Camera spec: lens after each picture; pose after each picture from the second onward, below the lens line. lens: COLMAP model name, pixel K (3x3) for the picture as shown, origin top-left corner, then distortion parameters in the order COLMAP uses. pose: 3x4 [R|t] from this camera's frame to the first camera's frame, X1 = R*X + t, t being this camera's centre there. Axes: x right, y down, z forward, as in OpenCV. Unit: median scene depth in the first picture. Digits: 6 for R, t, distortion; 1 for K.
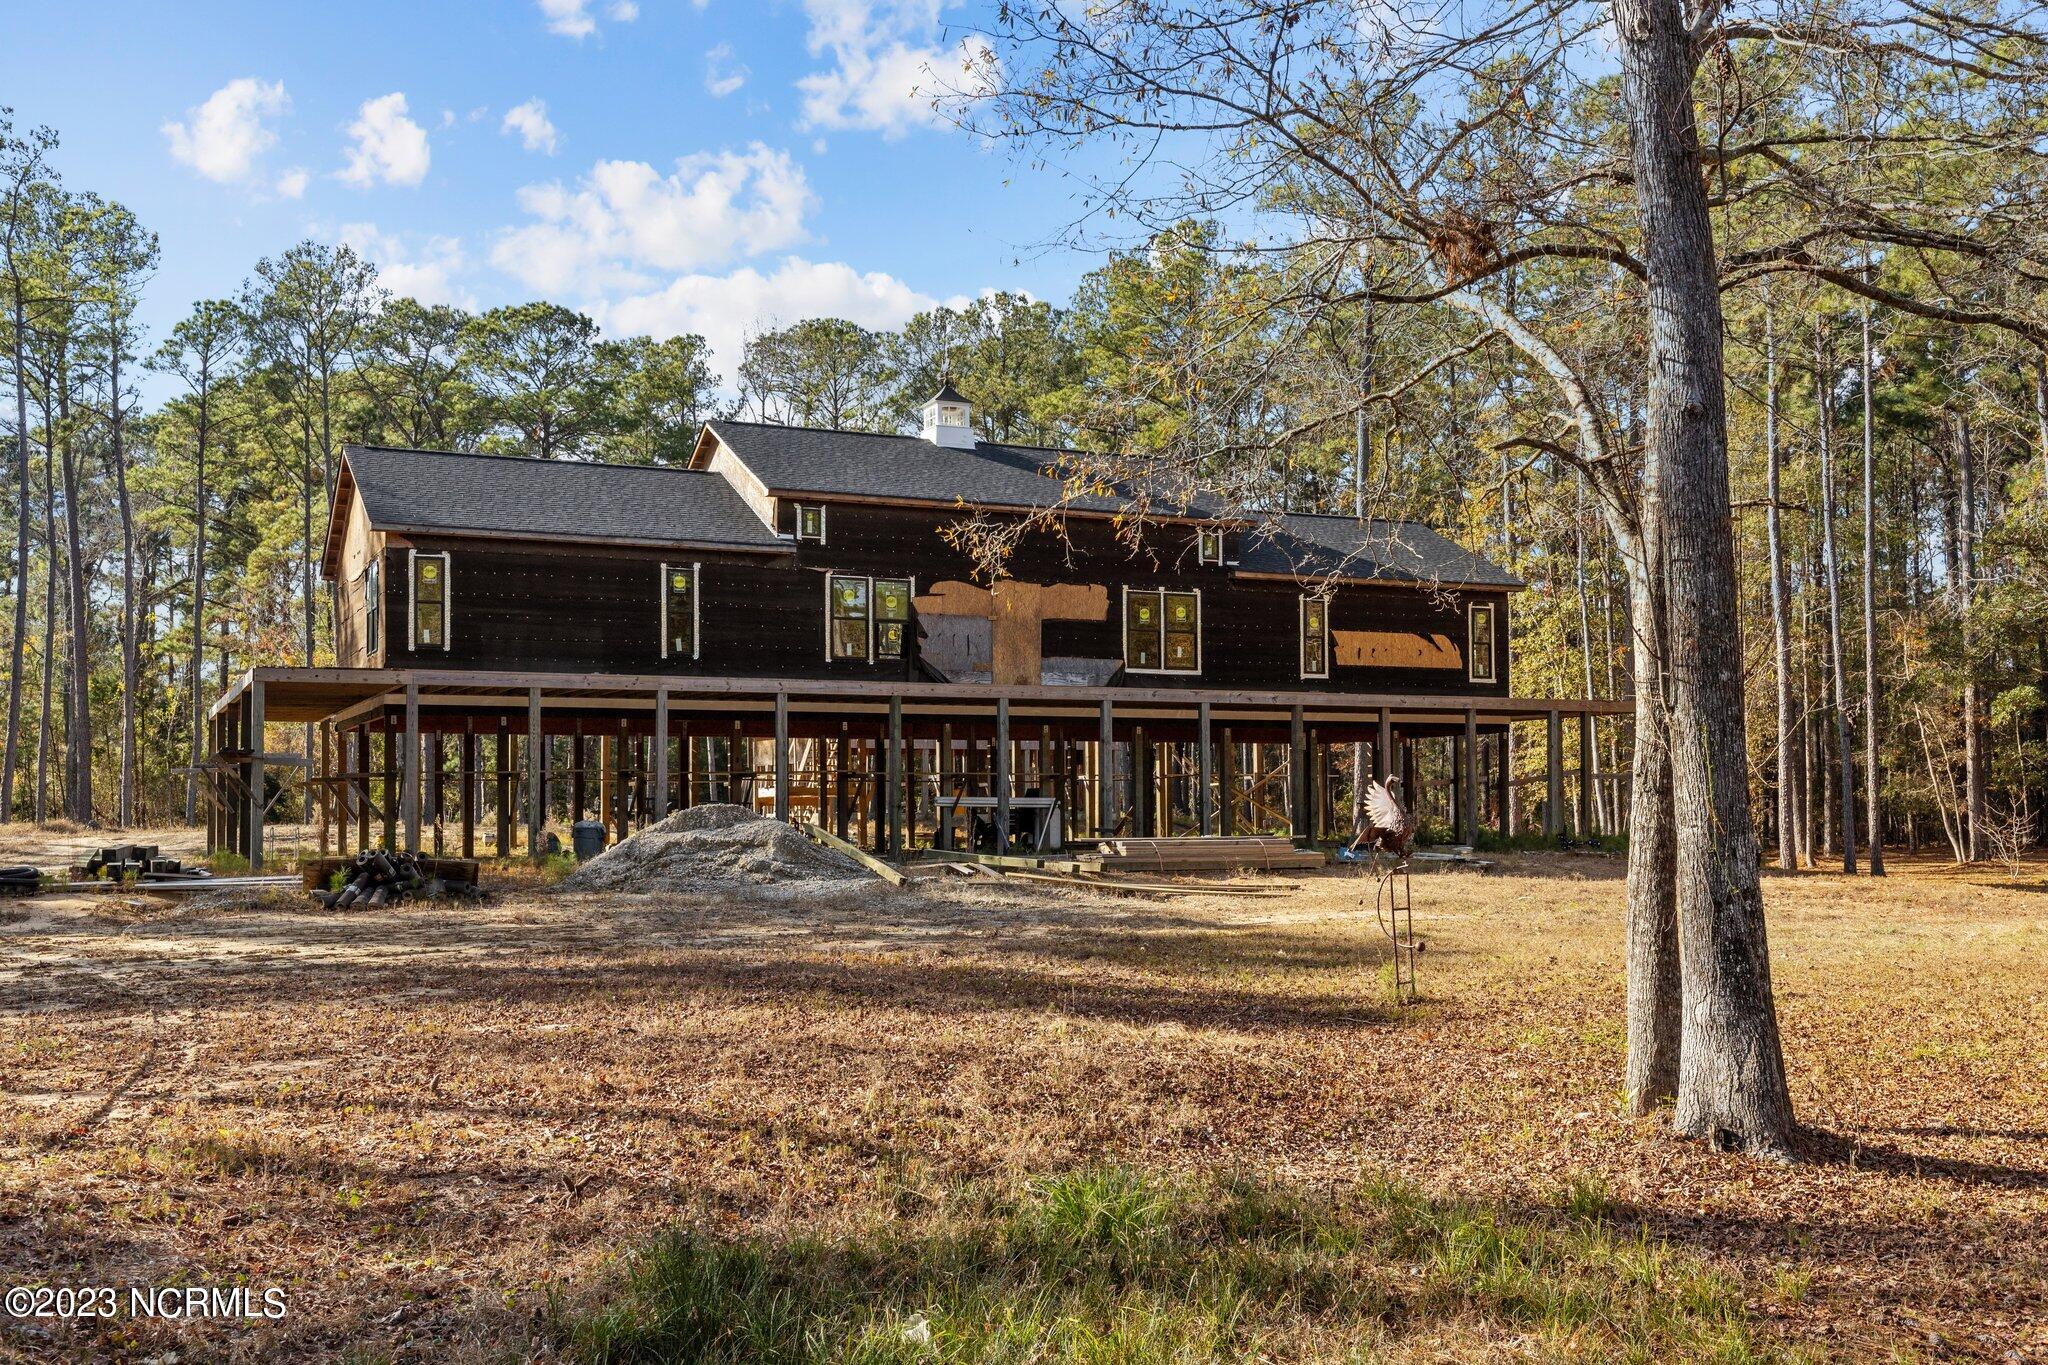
lens RADIAL K [[2057.0, 0, 1025.0], [0, 2057.0, 692.8], [0, 0, 1]] dist [0.012337, 0.000000]
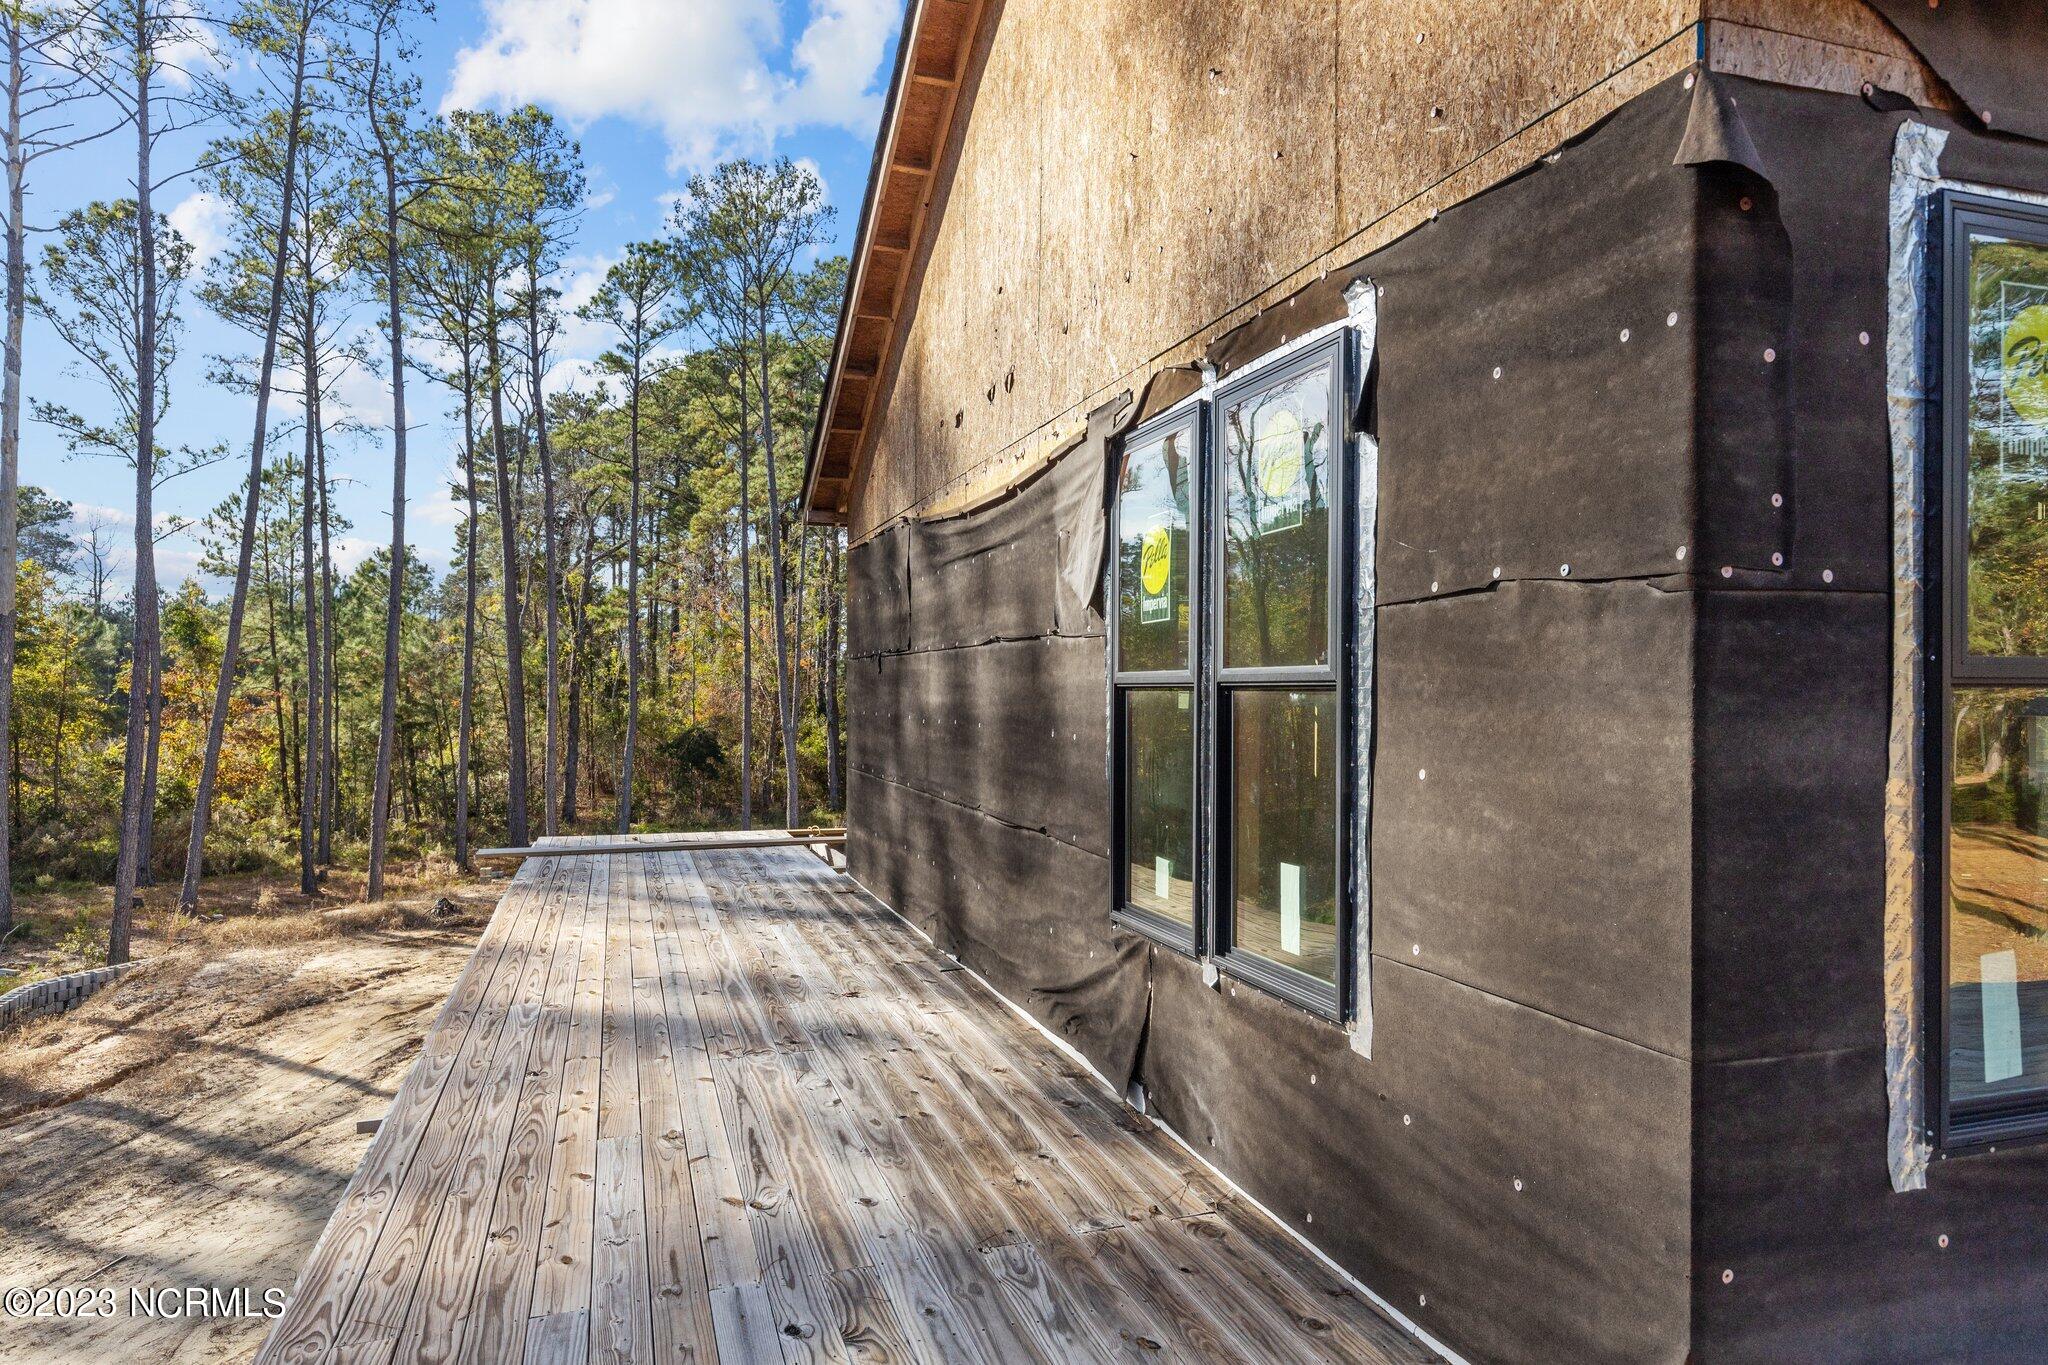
lens RADIAL K [[1256.4, 0, 1021.0], [0, 1256.4, 689.3], [0, 0, 1]] dist [0.002050, 0.001672]
pose [[0.993344, 0.014389, -0.114286, -0.154560], [-0.007503, 0.998143, 0.060453, -0.022638], [0.114944, -0.059193, 0.991607, 0.435828]]
